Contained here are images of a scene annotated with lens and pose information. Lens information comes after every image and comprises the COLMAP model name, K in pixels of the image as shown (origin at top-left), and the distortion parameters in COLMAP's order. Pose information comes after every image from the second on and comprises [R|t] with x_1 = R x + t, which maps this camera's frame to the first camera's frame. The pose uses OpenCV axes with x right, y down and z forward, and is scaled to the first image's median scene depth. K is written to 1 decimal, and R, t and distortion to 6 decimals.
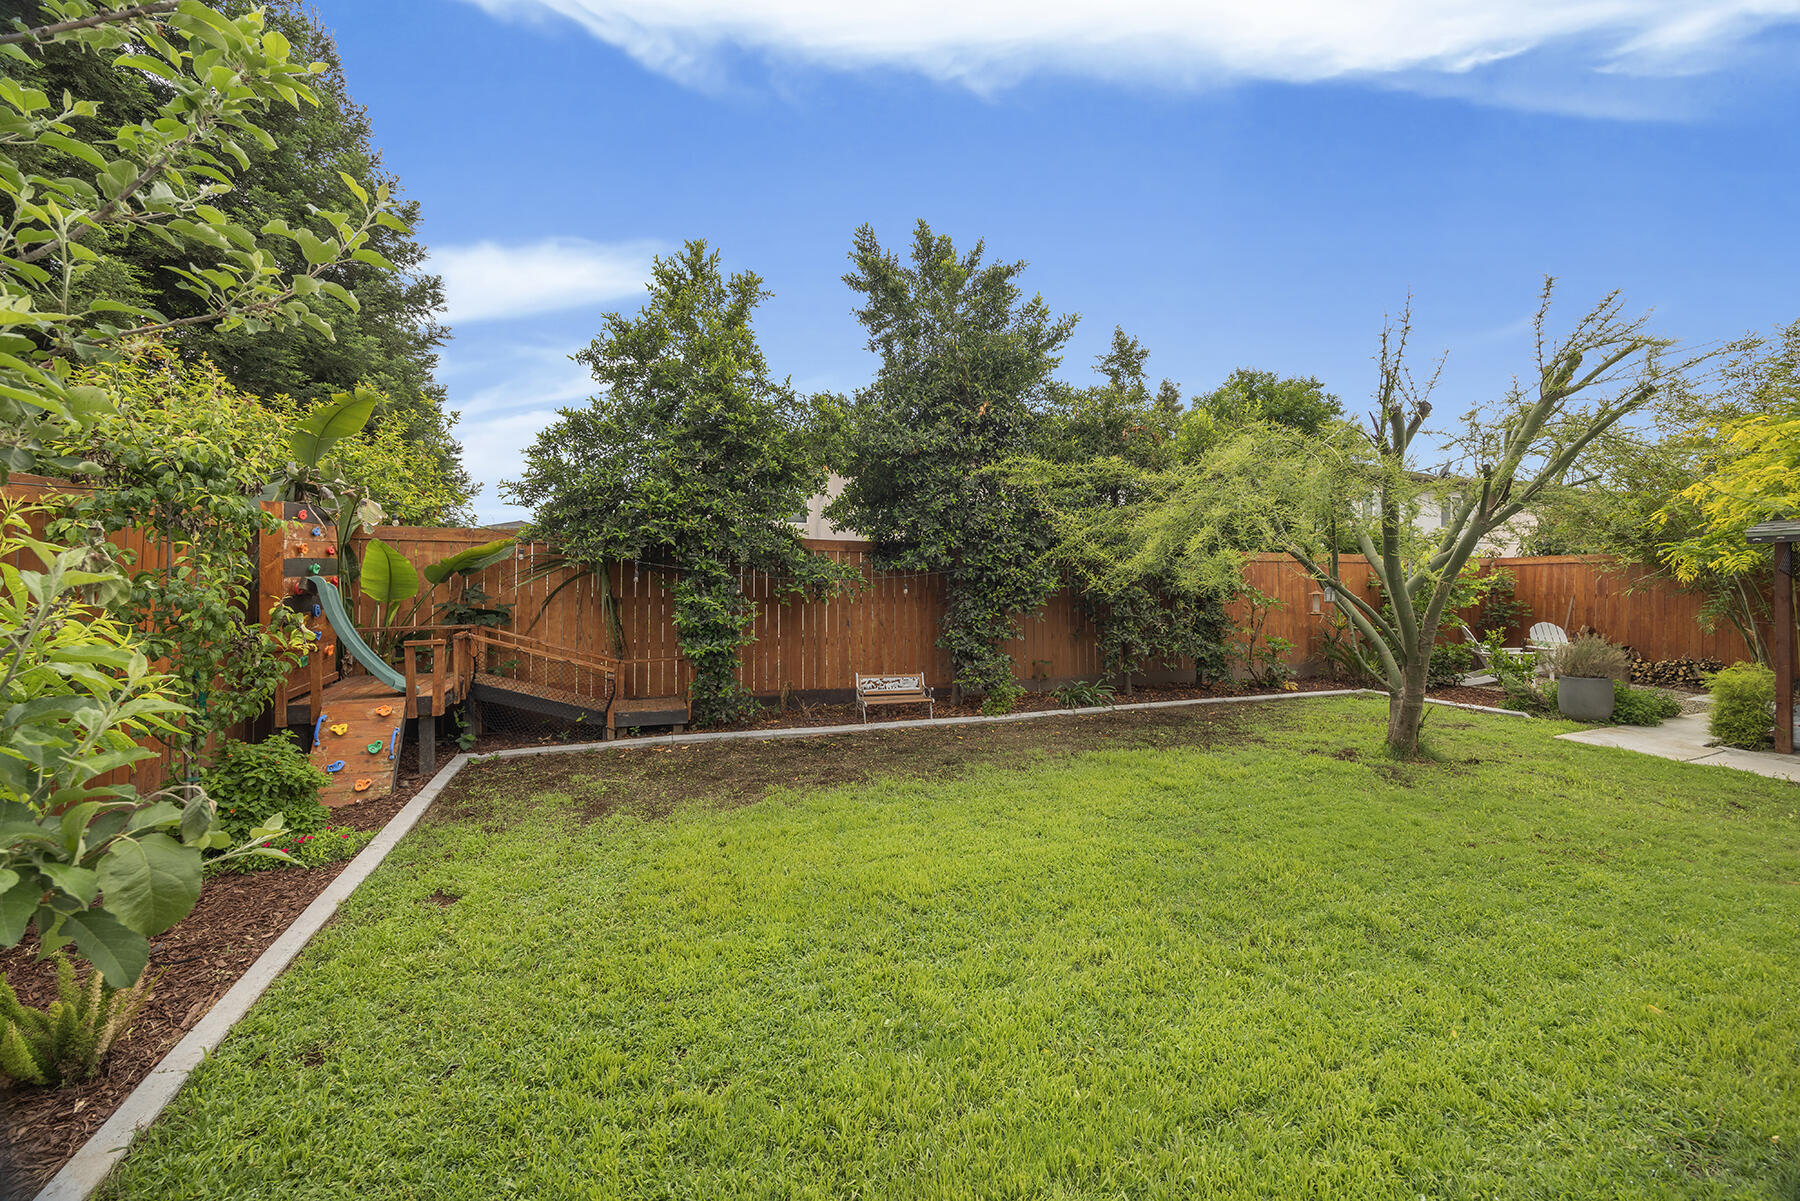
lens RADIAL K [[684.2, 0, 905.5], [0, 684.2, 601.5], [0, 0, 1]] dist [-0.001499, 0.000511]
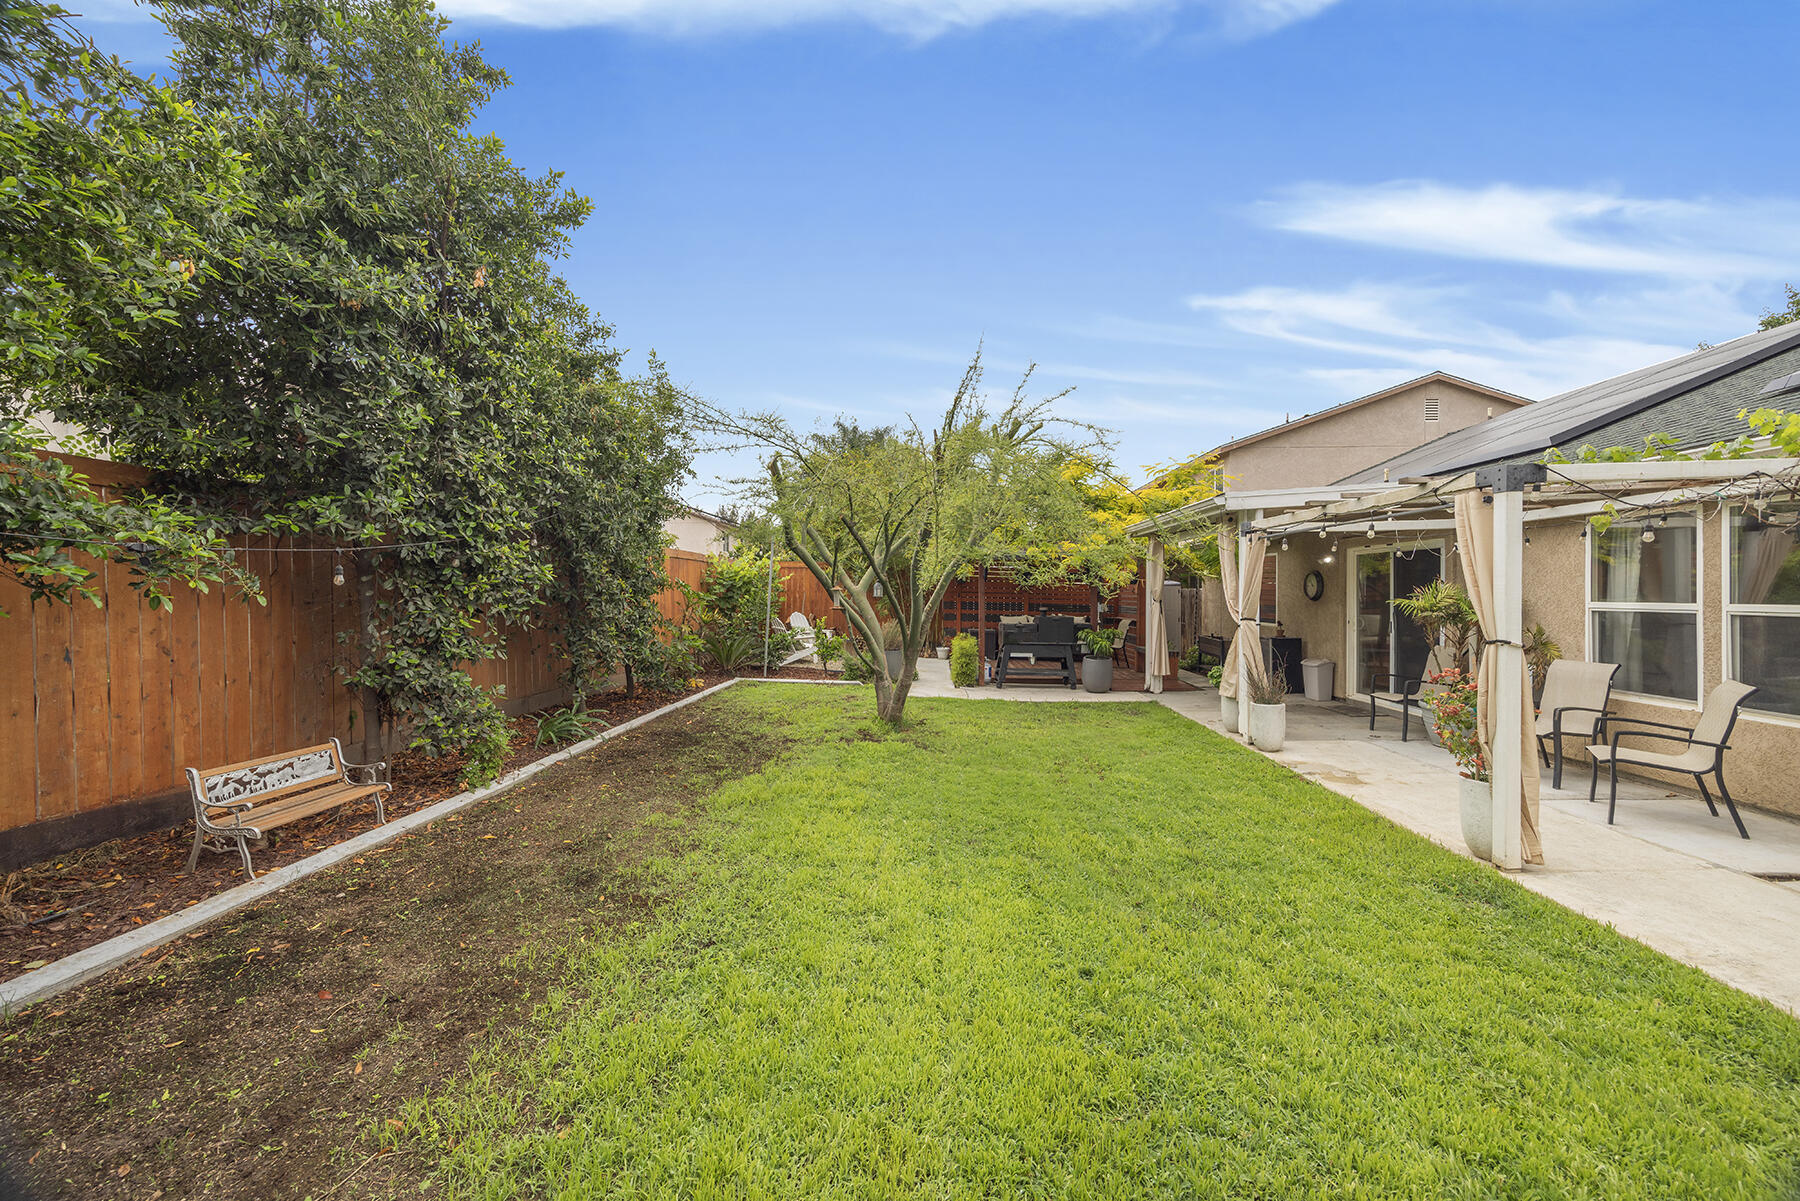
lens RADIAL K [[684.2, 0, 905.5], [0, 684.2, 601.5], [0, 0, 1]] dist [-0.001499, 0.000511]
pose [[0.412875, -0.011594, 0.910714, -0.292023], [0.007355, 0.999929, 0.009396, -0.001449], [-0.910758, 0.002819, 0.412931, 0.438913]]
